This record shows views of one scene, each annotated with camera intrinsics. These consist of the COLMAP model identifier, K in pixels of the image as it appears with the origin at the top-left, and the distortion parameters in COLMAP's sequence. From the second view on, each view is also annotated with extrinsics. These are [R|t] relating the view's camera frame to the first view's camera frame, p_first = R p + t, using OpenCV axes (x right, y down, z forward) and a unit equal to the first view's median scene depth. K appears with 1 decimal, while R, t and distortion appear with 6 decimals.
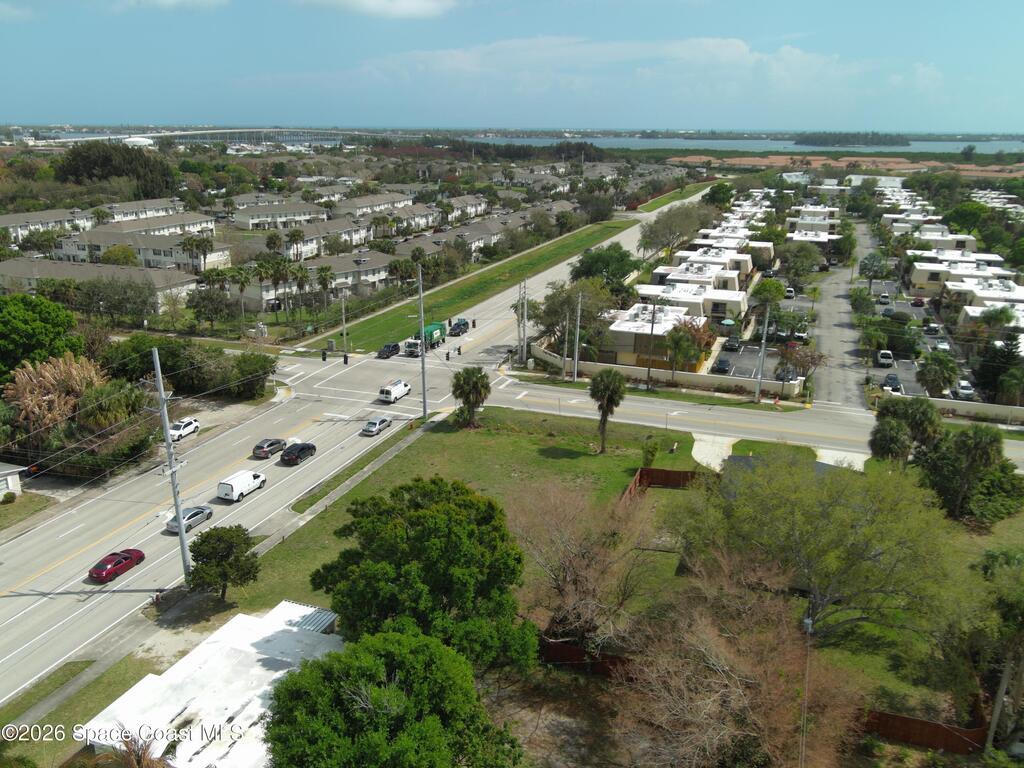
lens RADIAL K [[838.8, 0, 510.6], [0, 838.8, 381.9], [0, 0, 1]] dist [0.014003, -0.028485]
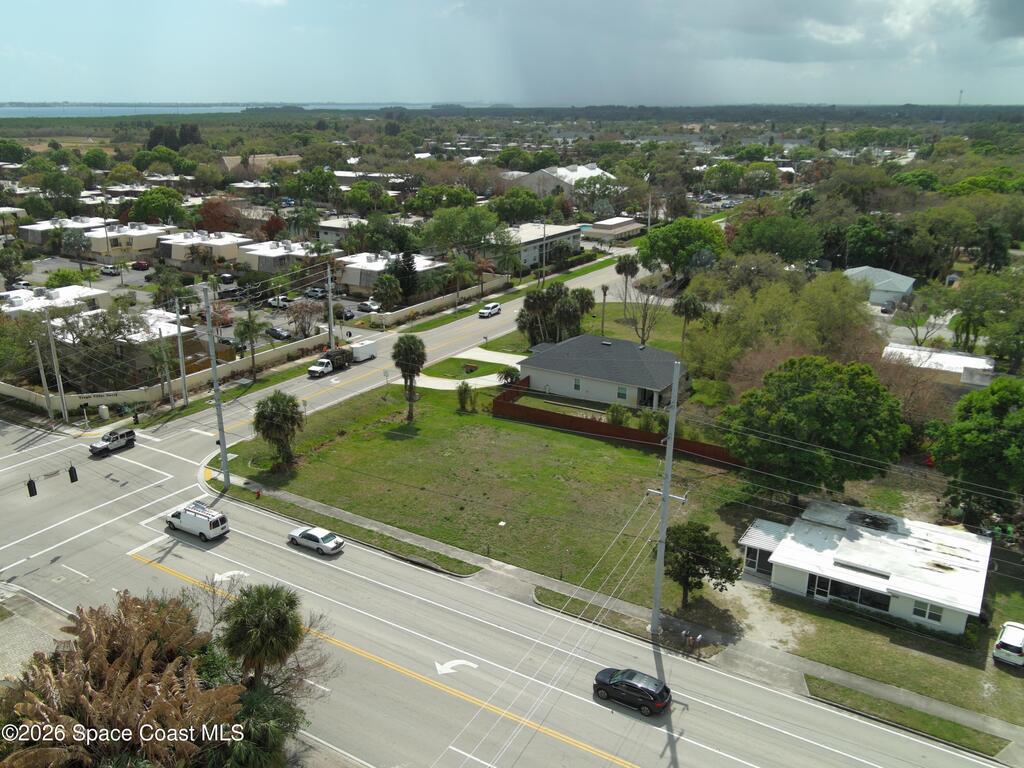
lens RADIAL K [[838.8, 0, 510.6], [0, 838.8, 381.9], [0, 0, 1]] dist [0.014003, -0.028485]
pose [[0.198901, -0.317888, 0.927031, -0.655485], [0.283754, 0.924093, 0.255999, -0.150442], [-0.938042, 0.212130, 0.274005, 0.486301]]
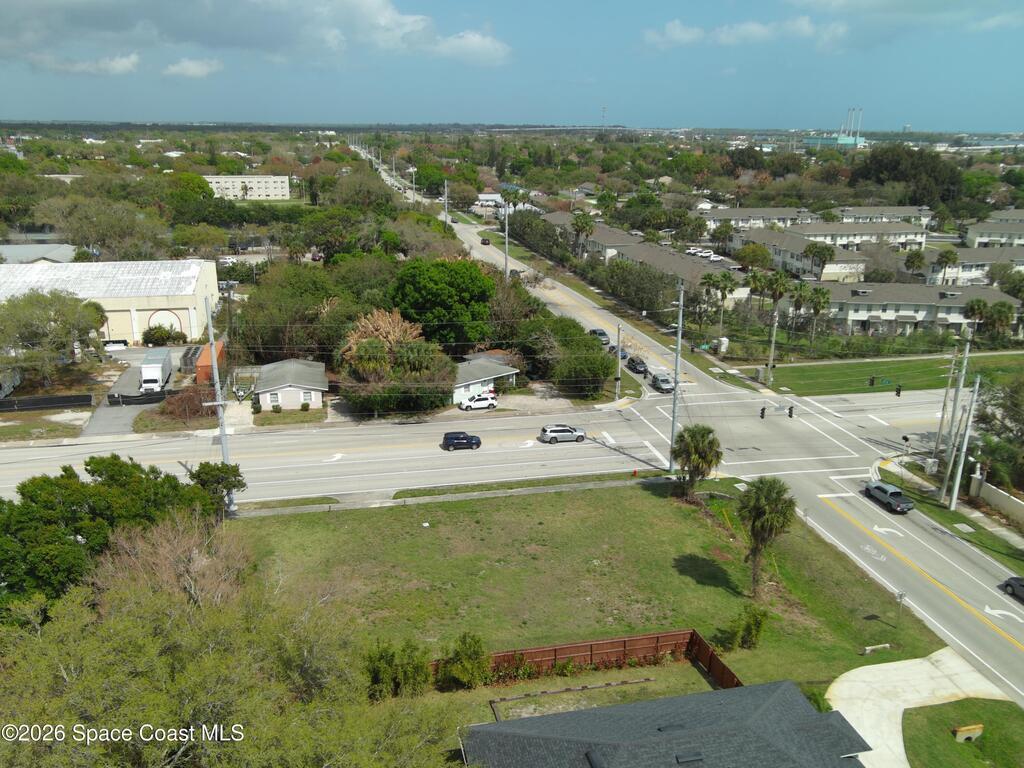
lens RADIAL K [[838.8, 0, 510.6], [0, 838.8, 381.9], [0, 0, 1]] dist [0.014003, -0.028485]
pose [[0.534609, 0.244120, -0.809073, 0.412804], [-0.251470, 0.959956, 0.123482, -0.093563], [0.806818, 0.137443, 0.574590, 0.356544]]
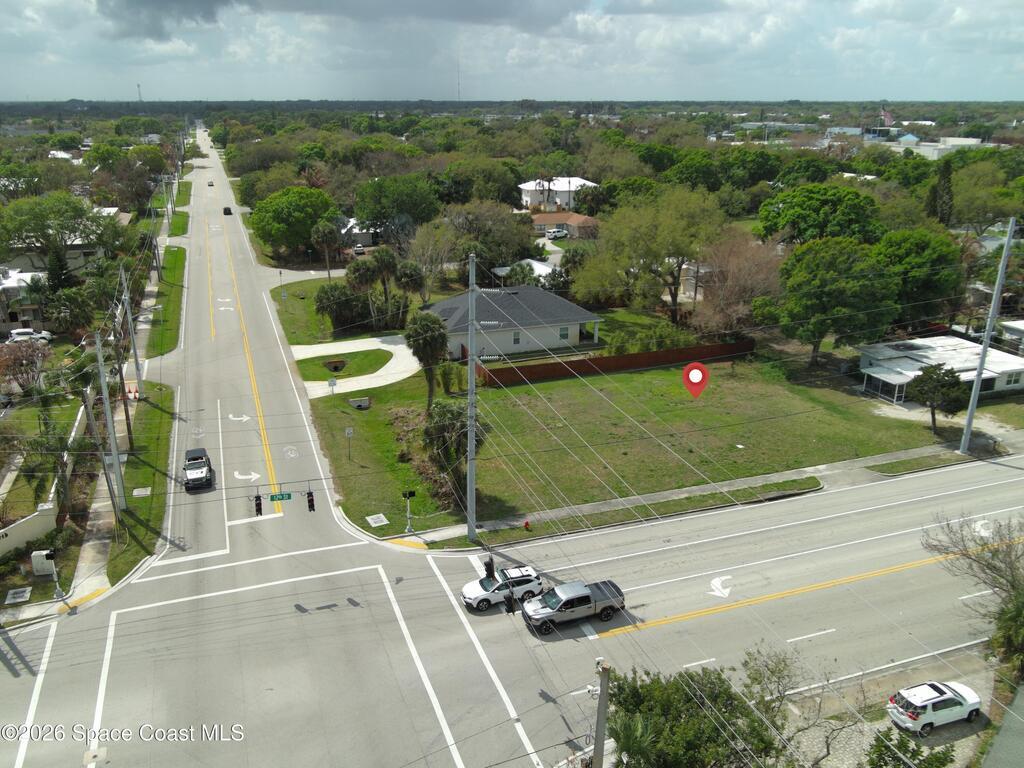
lens RADIAL K [[838.8, 0, 510.6], [0, 838.8, 381.9], [0, 0, 1]] dist [0.014003, -0.028485]
pose [[-0.641492, -0.252408, 0.724416, -0.437192], [0.217171, 0.845936, 0.487061, -0.271113], [-0.735748, 0.469768, -0.487845, 1.088145]]
